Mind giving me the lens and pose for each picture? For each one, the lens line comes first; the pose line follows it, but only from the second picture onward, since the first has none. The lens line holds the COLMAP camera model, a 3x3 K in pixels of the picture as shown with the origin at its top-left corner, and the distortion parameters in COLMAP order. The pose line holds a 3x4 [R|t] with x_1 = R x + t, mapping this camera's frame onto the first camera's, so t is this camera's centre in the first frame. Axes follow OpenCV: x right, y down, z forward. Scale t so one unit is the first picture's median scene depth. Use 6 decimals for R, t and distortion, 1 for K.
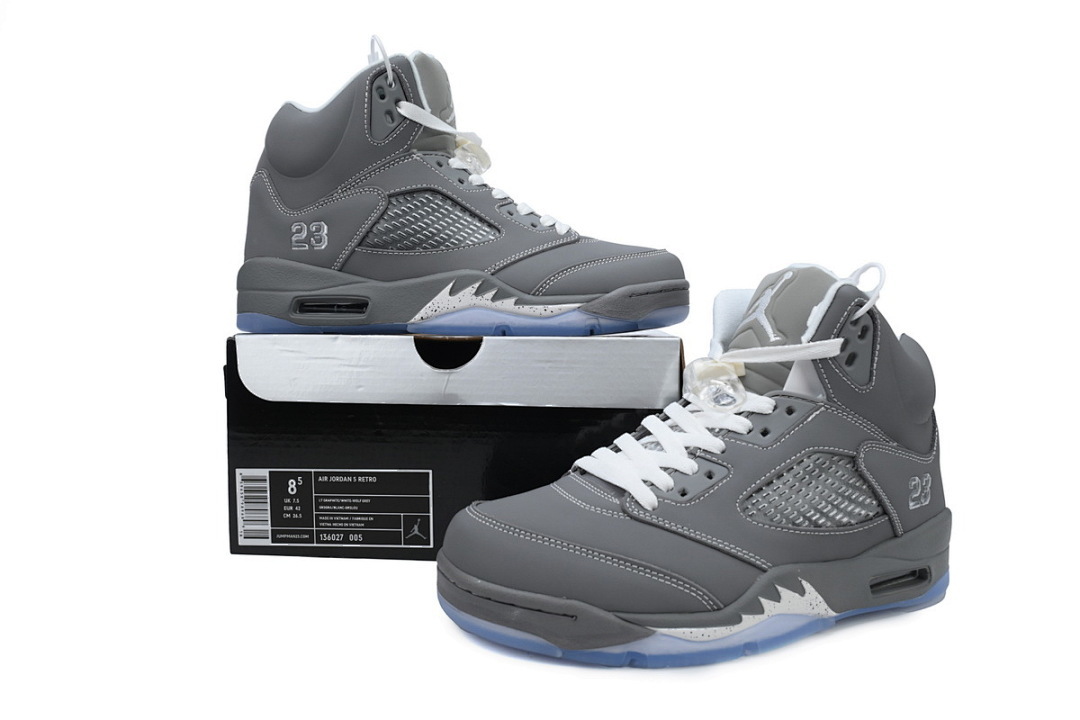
lens RADIAL K [[721.3, 0, 540.0], [0, 721.3, 360.0], [0, 0, 1]] dist [0.000469, -0.000931]
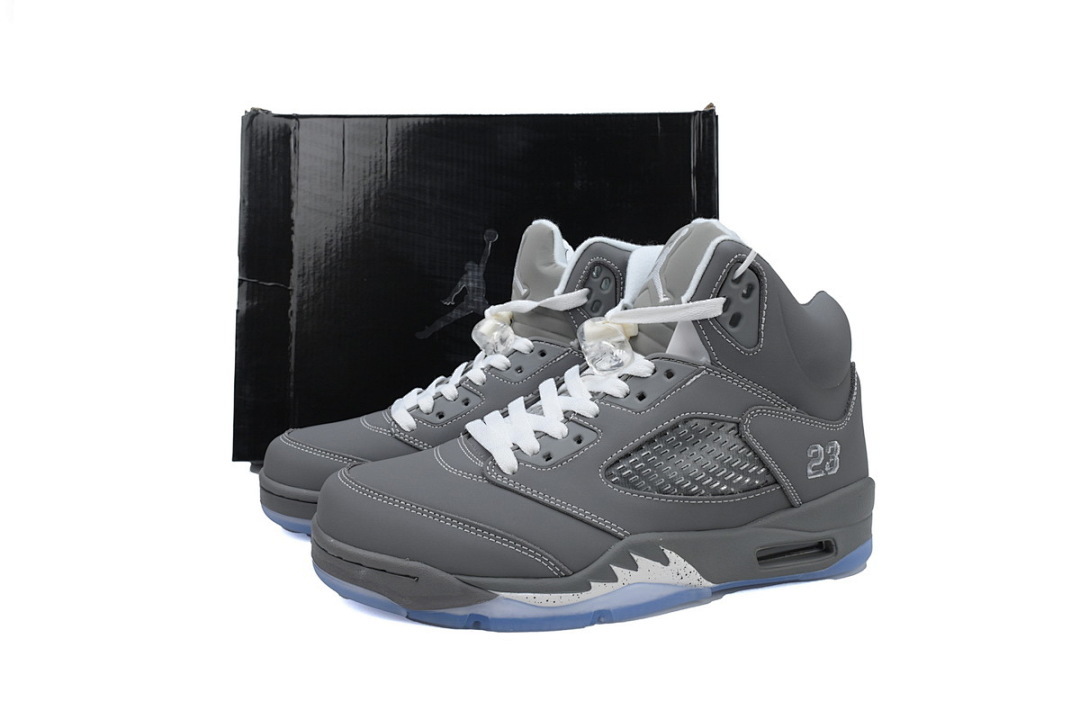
lens RADIAL K [[721.3, 0, 540.0], [0, 721.3, 360.0], [0, 0, 1]] dist [0.000469, -0.000931]
pose [[0.993173, 0.002413, -0.116628, 0.293073], [0.004545, 0.998227, 0.059351, -0.005825], [0.116564, -0.059476, 0.991401, 0.034655]]
